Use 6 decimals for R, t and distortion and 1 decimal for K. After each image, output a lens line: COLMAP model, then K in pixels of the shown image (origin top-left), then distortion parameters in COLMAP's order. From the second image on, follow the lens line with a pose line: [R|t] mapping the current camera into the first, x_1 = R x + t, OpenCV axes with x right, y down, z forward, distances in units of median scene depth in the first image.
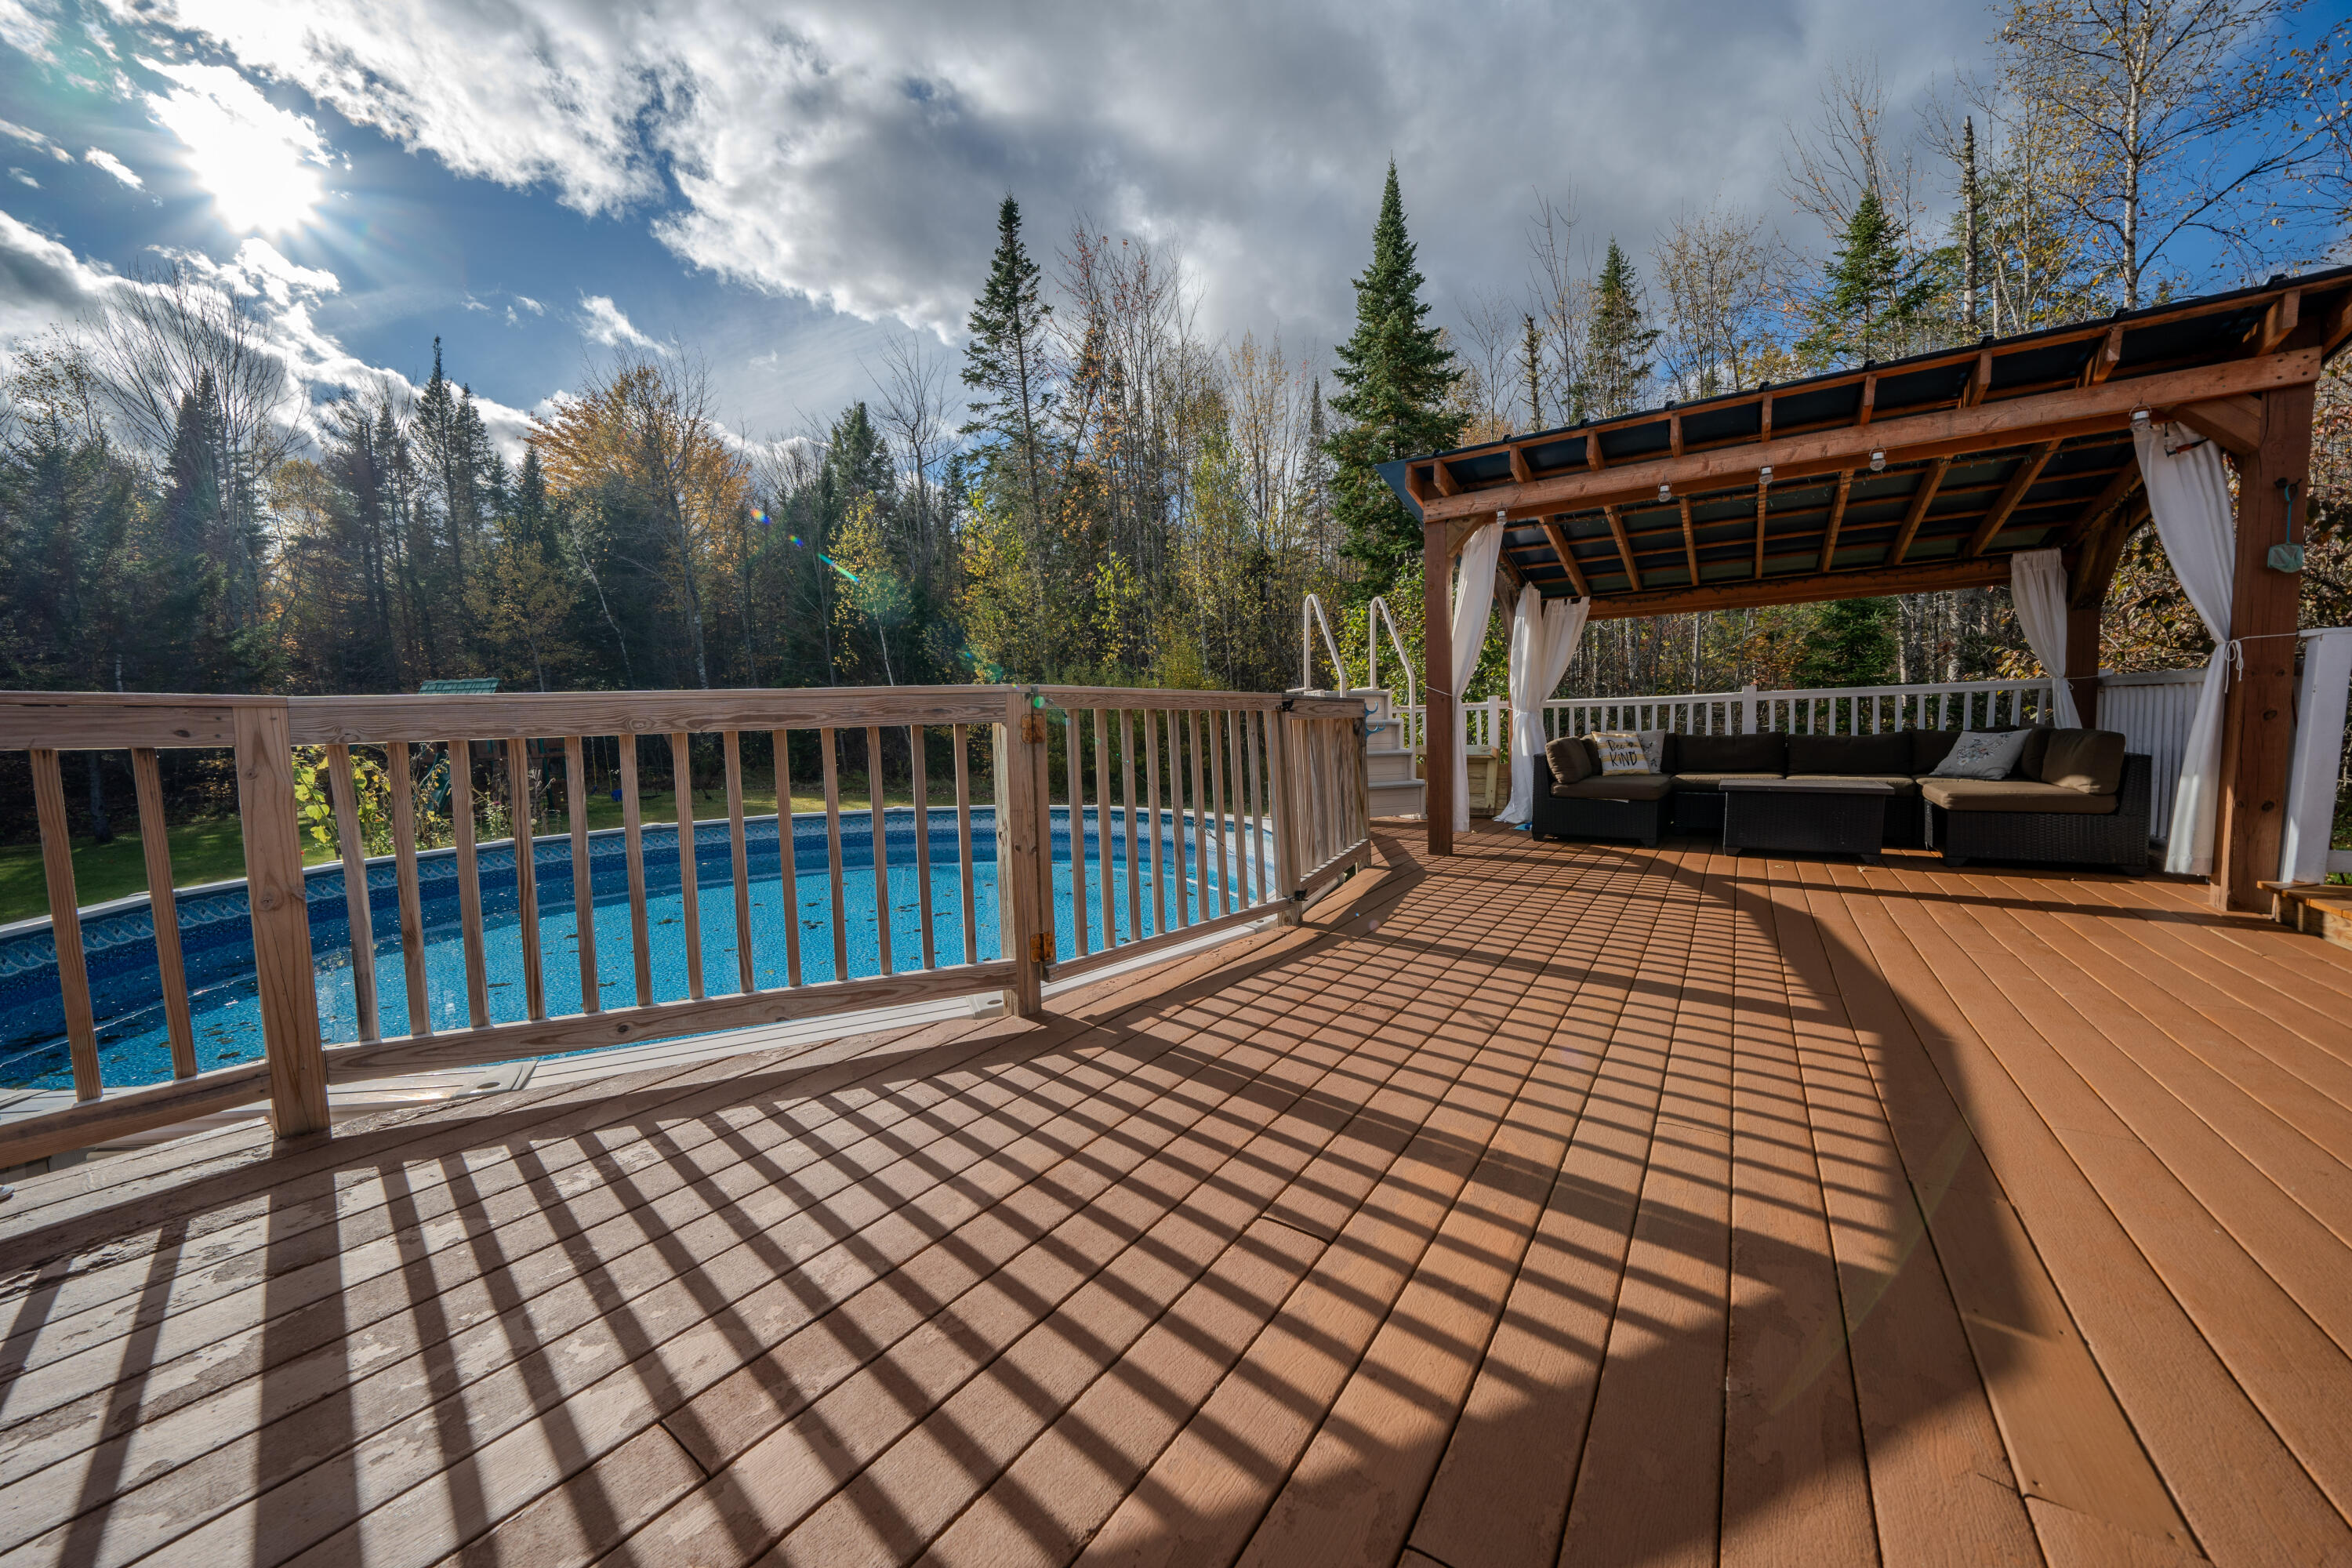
lens RADIAL K [[830.1, 0, 1170.1], [0, 830.1, 788.4], [0, 0, 1]] dist [-0.021624, 0.000166]
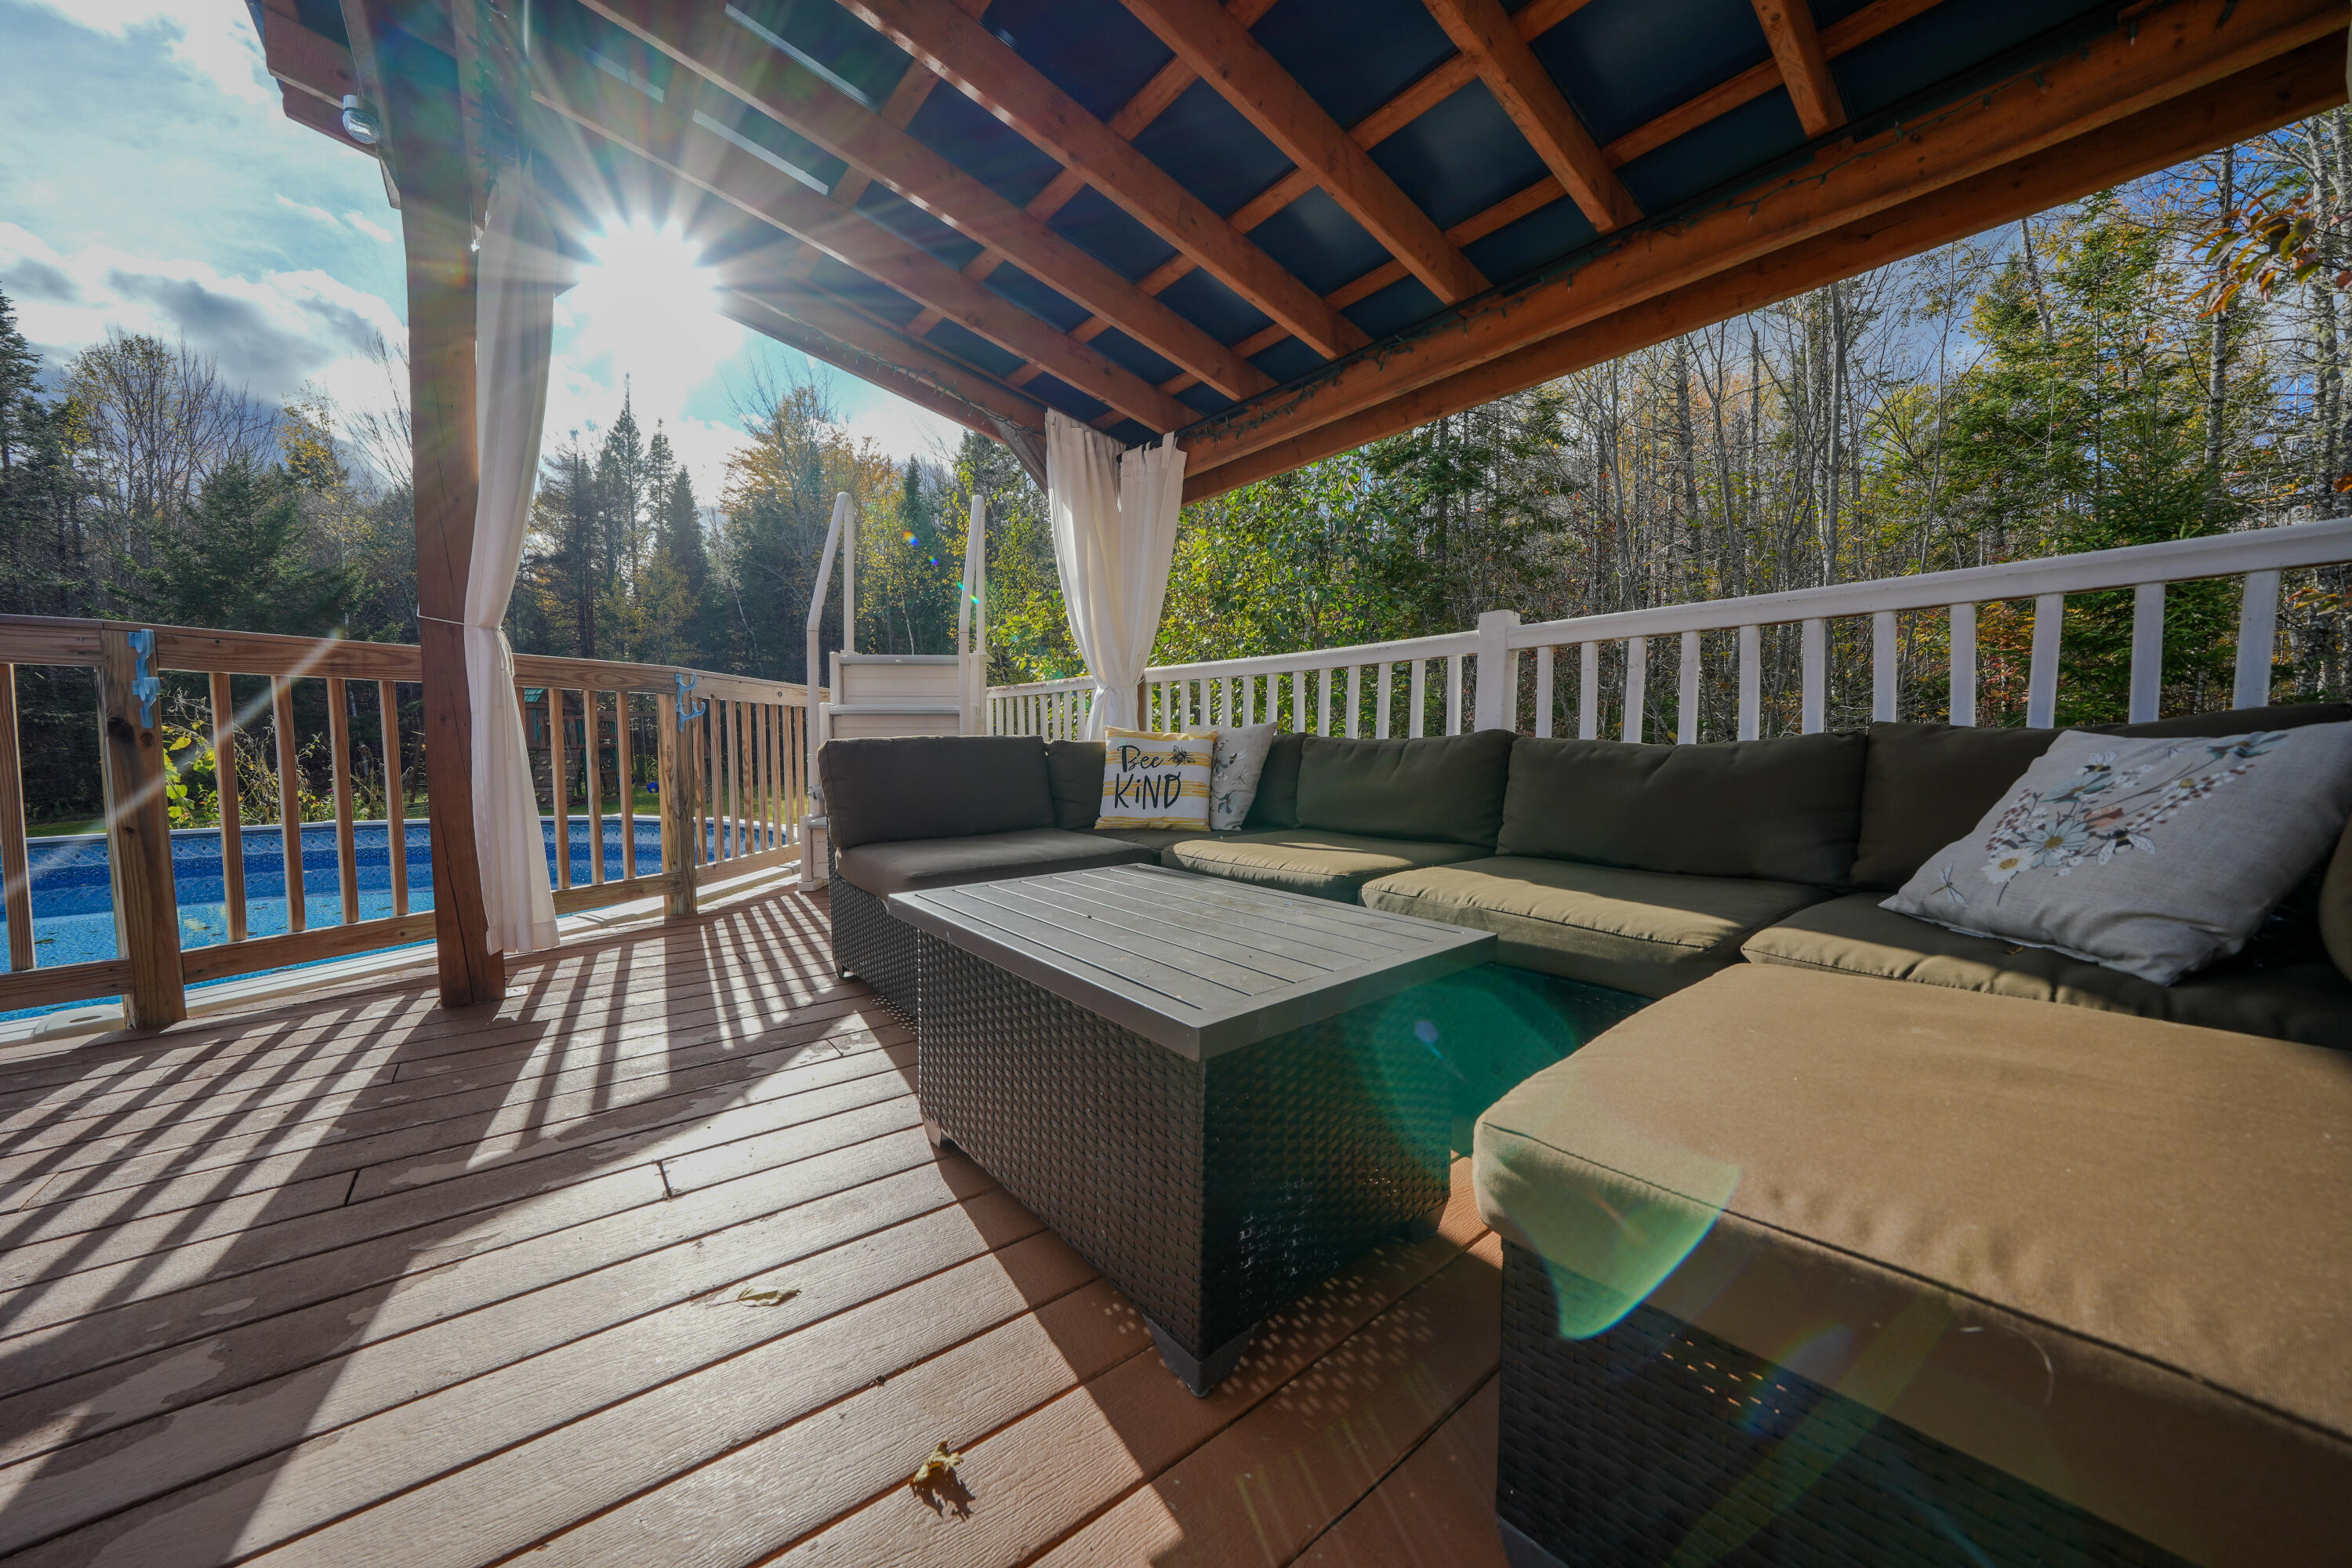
lens RADIAL K [[830.1, 0, 1170.1], [0, 830.1, 788.4], [0, 0, 1]] dist [-0.021624, 0.000166]
pose [[0.960037, 0.041073, -0.276844, 0.677854], [-0.042289, 0.999104, 0.001579, -0.038228], [0.276661, 0.010192, 0.960914, 0.603135]]
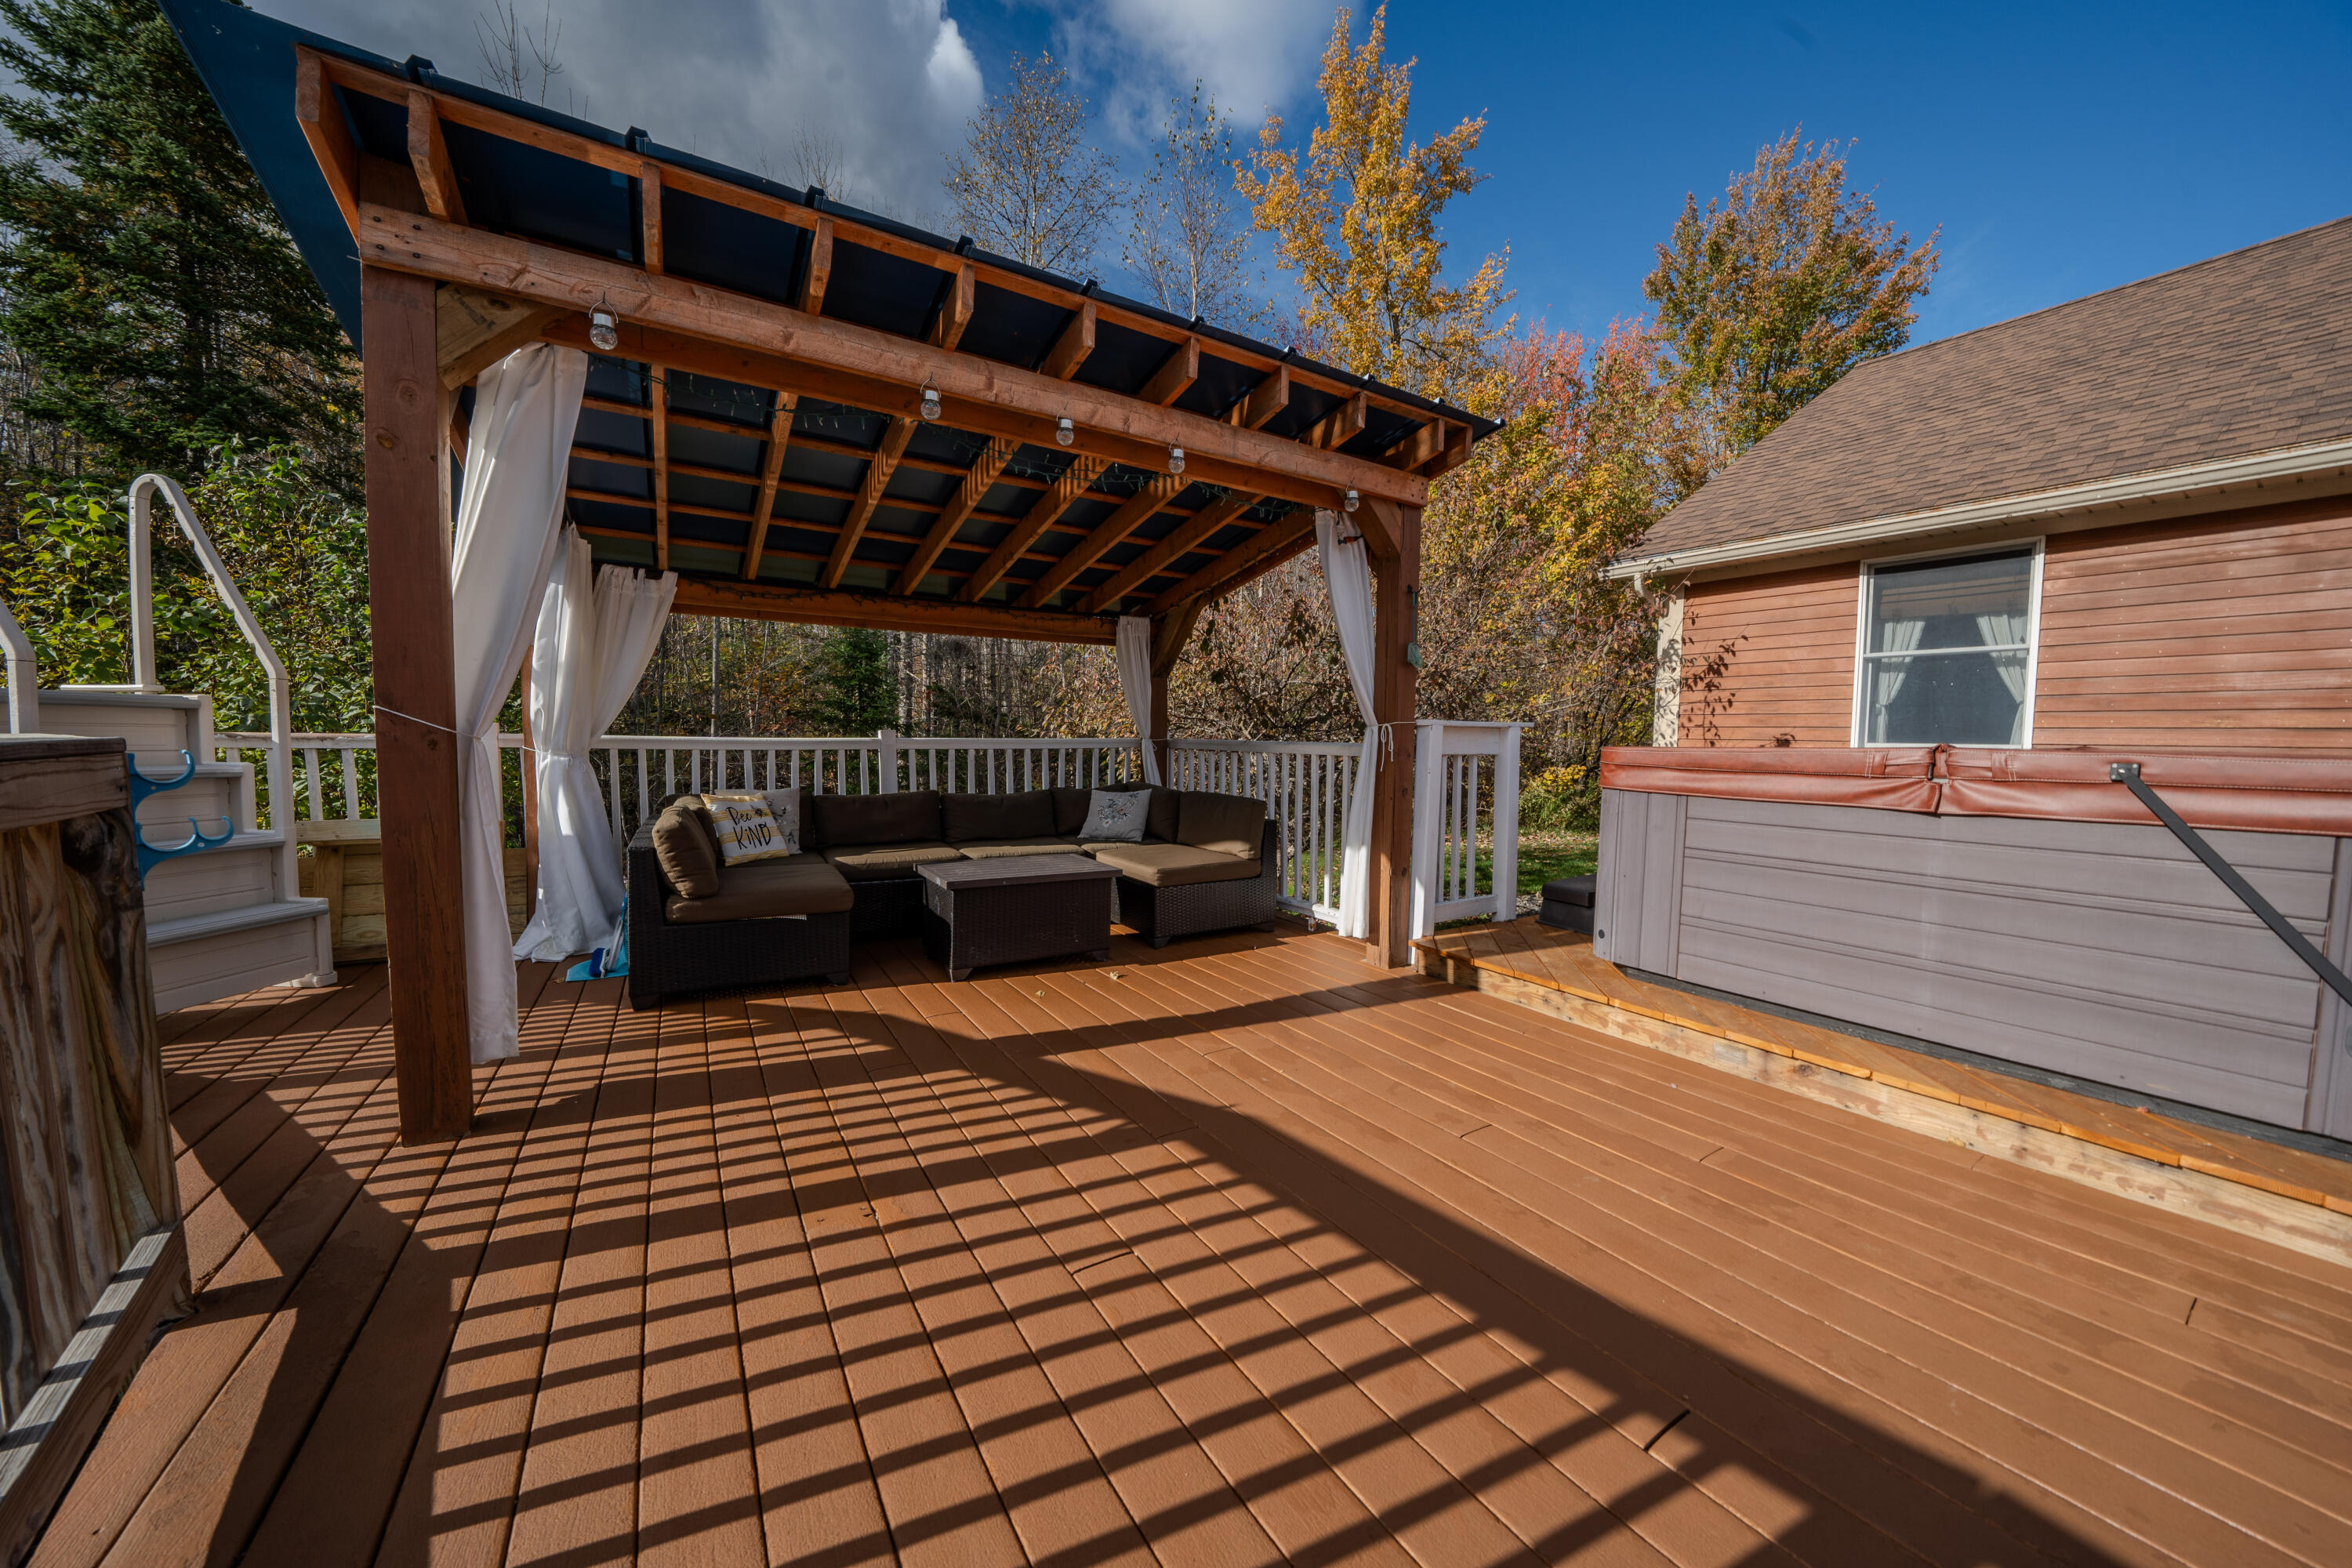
lens RADIAL K [[814.8, 0, 1181.0], [0, 814.8, 789.6], [0, 0, 1]] dist [-0.026691, 0.003417]
pose [[0.391935, -0.023807, 0.919685, 0.102335], [0.042279, 0.999075, 0.007845, -0.062911], [-0.919021, 0.035809, 0.392579, 0.446238]]
